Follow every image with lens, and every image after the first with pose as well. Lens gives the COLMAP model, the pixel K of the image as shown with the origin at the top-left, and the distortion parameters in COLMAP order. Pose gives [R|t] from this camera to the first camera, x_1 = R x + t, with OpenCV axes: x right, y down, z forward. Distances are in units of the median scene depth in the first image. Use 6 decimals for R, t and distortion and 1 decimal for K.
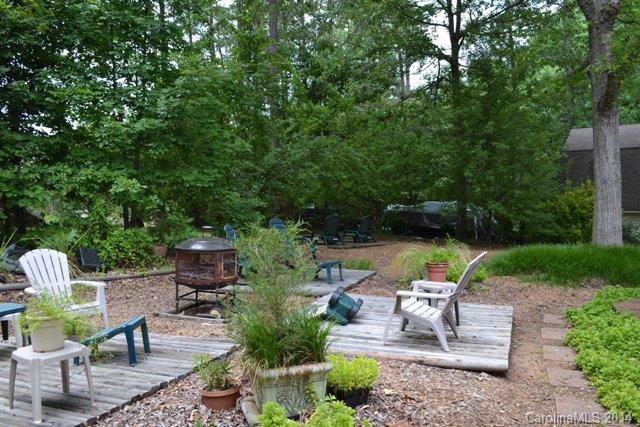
lens RADIAL K [[508.1, 0, 319.9], [0, 508.1, 207.2], [0, 0, 1]] dist [-0.083752, 0.012346]
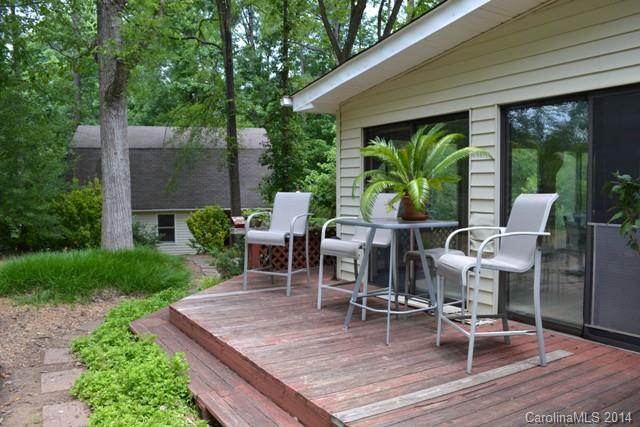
lens RADIAL K [[508.1, 0, 319.3], [0, 508.1, 210.6], [0, 0, 1]] dist [-0.083752, 0.012346]
pose [[0.610500, -0.025322, 0.791611, 0.075049], [0.018658, 0.999671, 0.017589, -0.003550], [-0.791796, 0.004032, 0.610772, 0.135405]]
